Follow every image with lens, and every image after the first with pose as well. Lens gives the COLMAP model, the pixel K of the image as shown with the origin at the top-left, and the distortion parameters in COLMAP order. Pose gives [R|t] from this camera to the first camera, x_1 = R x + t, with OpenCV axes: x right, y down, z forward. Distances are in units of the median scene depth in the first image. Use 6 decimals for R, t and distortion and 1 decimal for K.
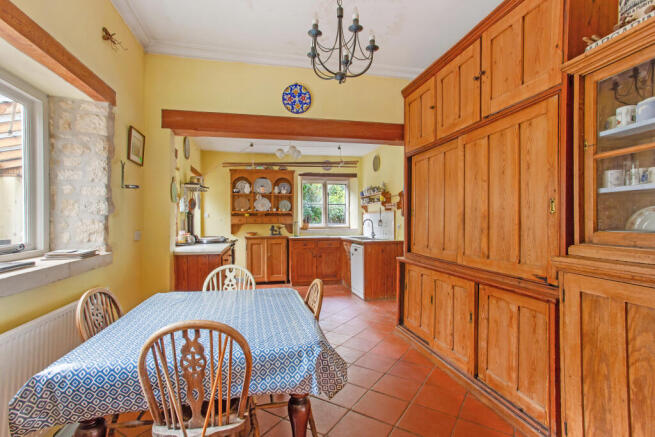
lens RADIAL K [[320.6, 0, 327.5], [0, 320.6, 218.5], [0, 0, 1]] dist [-0.000618, 0.000529]
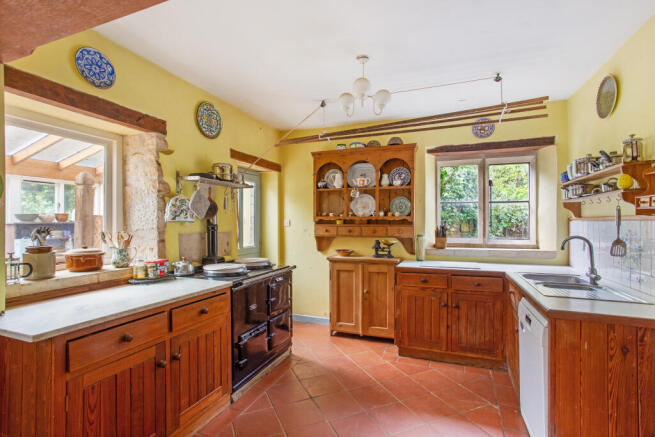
lens RADIAL K [[320.6, 0, 327.5], [0, 320.6, 218.5], [0, 0, 1]] dist [-0.000618, 0.000529]
pose [[0.835838, 0.001012, -0.548975, 0.077636], [-0.002442, 0.999995, -0.001875, -0.017222], [0.548971, 0.002907, 0.835836, 0.450943]]
